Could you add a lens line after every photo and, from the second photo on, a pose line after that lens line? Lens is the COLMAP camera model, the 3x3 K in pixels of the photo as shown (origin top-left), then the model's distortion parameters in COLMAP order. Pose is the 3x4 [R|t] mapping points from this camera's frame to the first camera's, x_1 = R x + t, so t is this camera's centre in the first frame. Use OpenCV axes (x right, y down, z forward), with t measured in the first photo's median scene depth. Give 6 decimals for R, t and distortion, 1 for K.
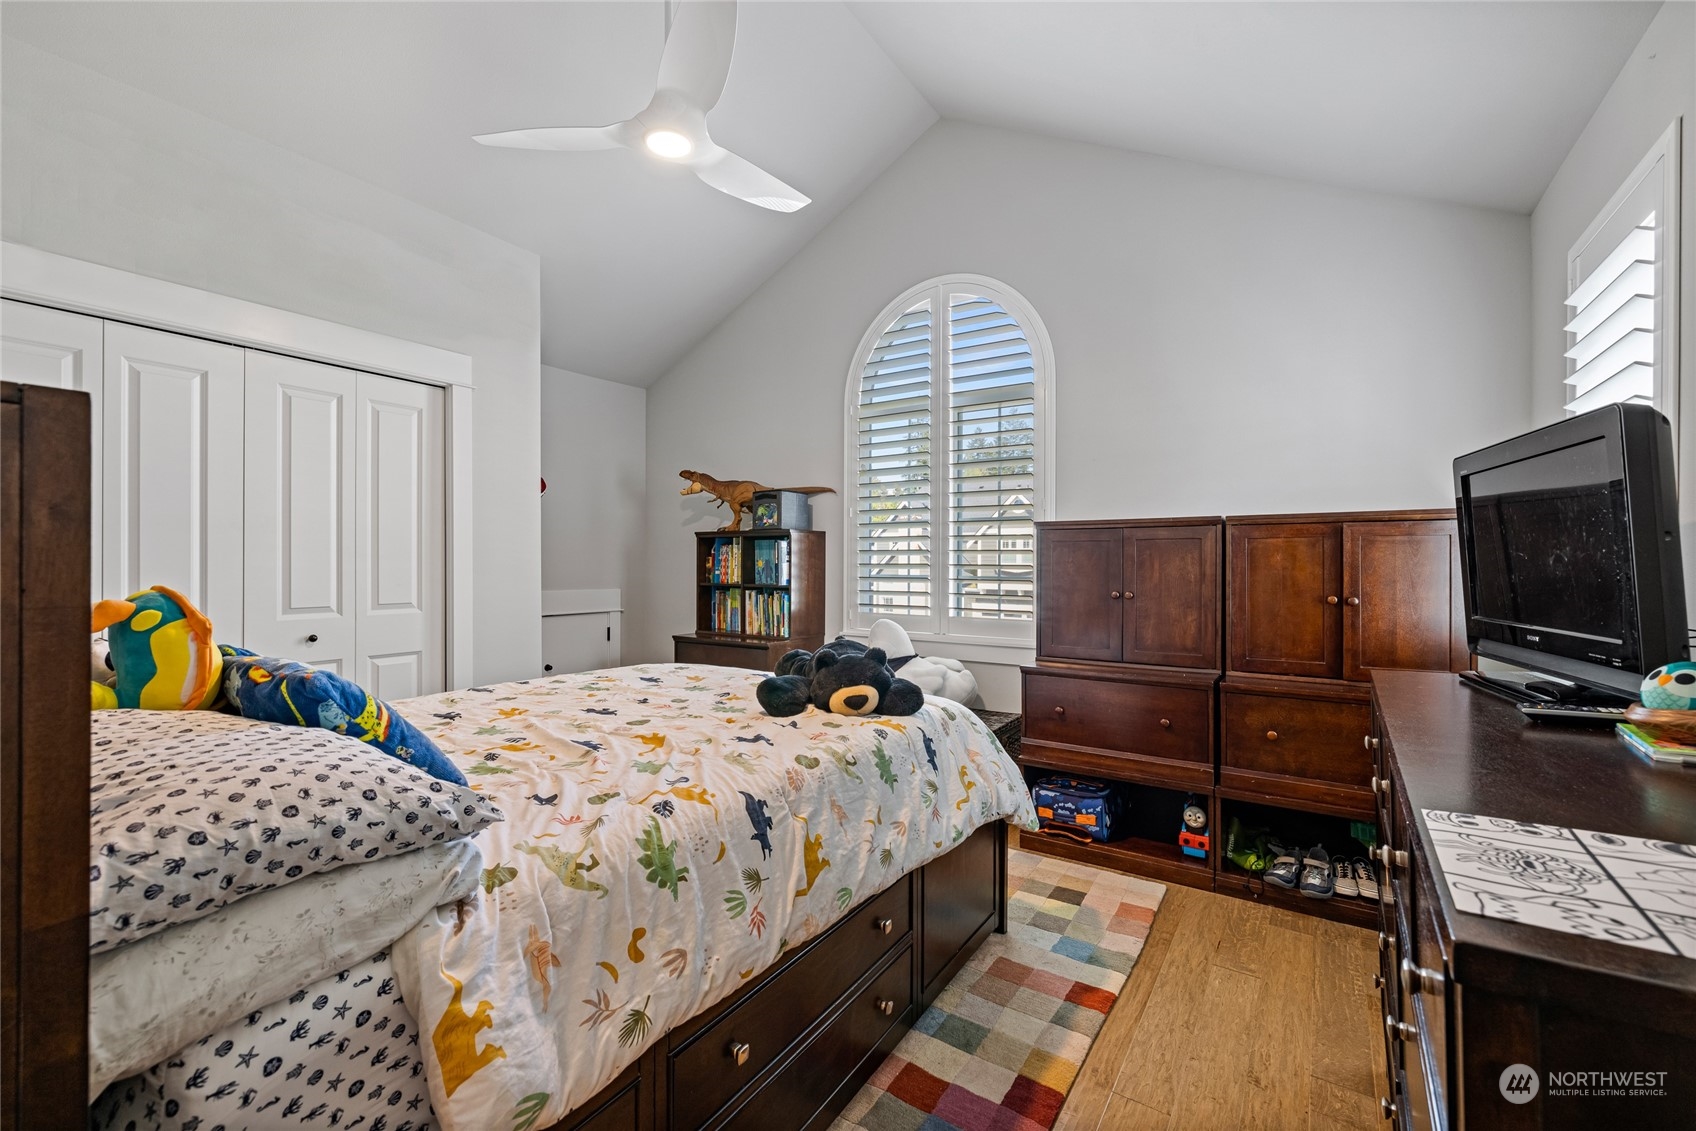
lens RADIAL K [[714.2, 0, 846.0], [0, 714.2, 557.4], [0, 0, 1]] dist [0.000247, 0.000026]
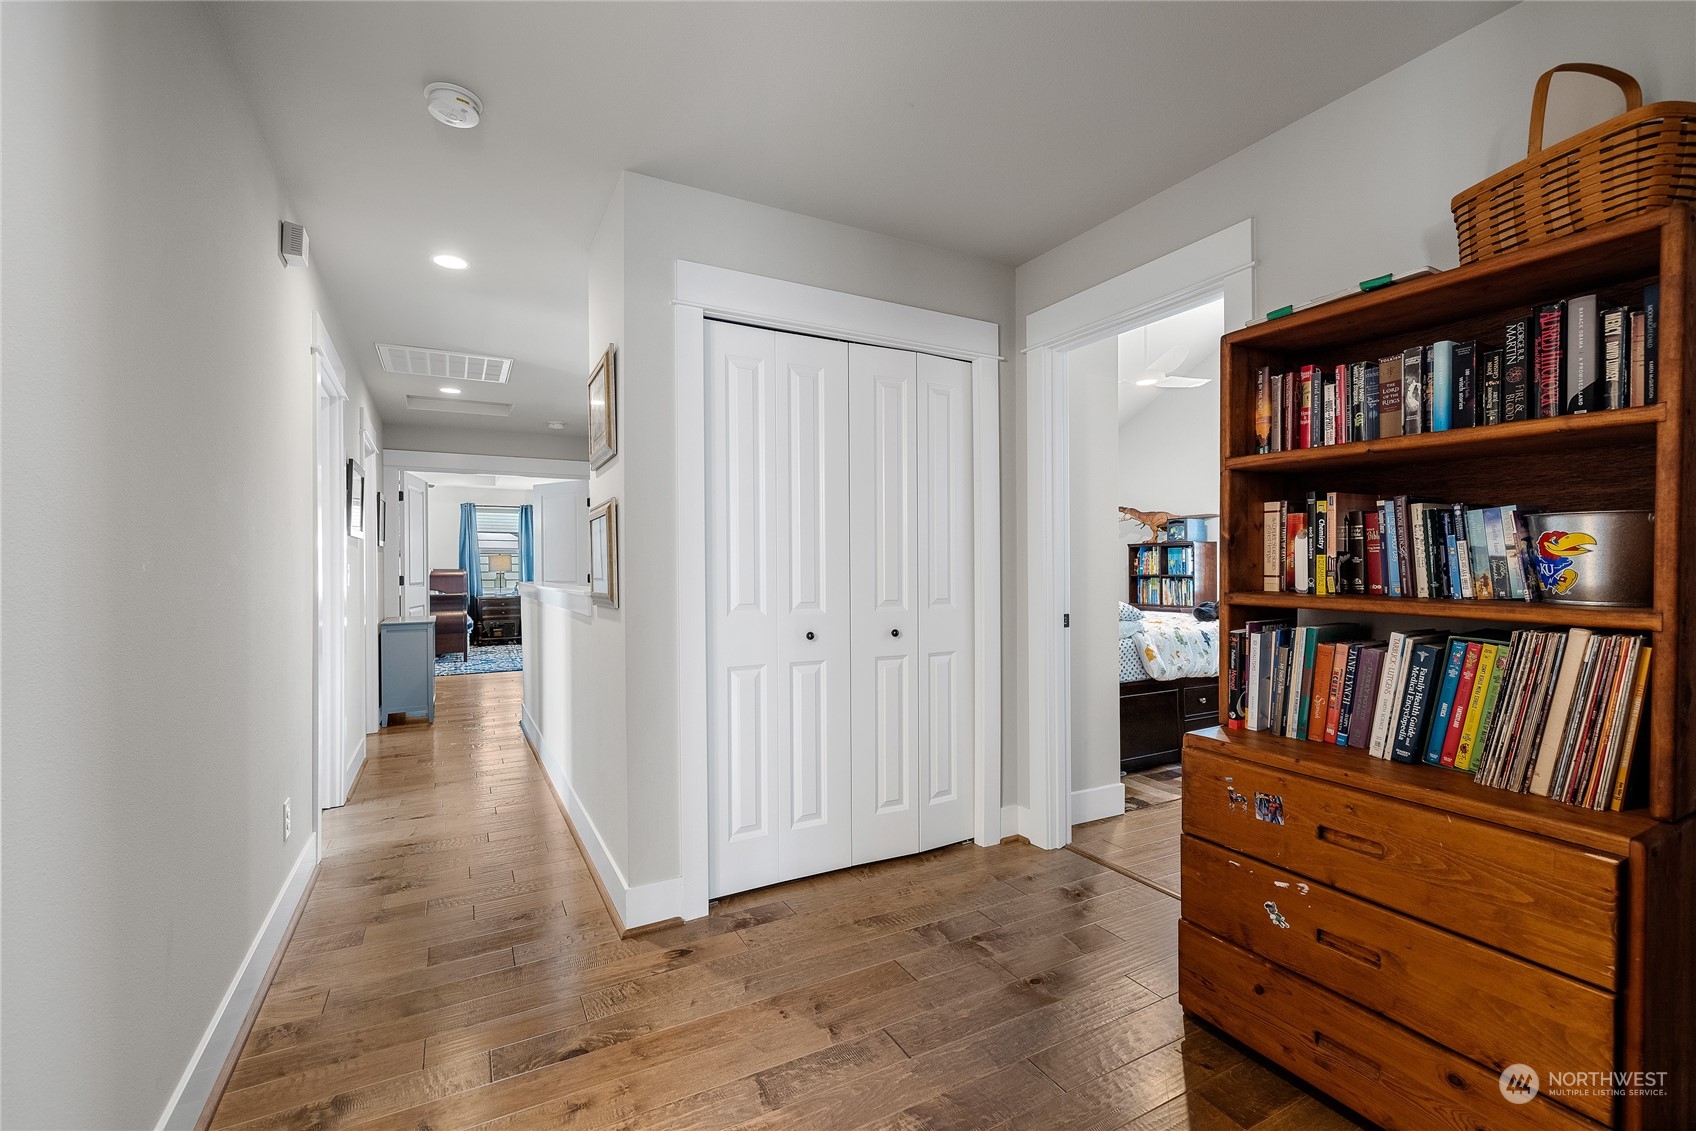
lens RADIAL K [[714.2, 0, 839.1], [0, 714.2, 565.1], [0, 0, 1]] dist [0.000247, 0.000026]
pose [[0.881095, -0.004194, -0.472920, -0.018196], [0.004791, 0.999989, 0.000059, 0.011216], [0.472914, -0.002318, 0.881105, -0.812188]]
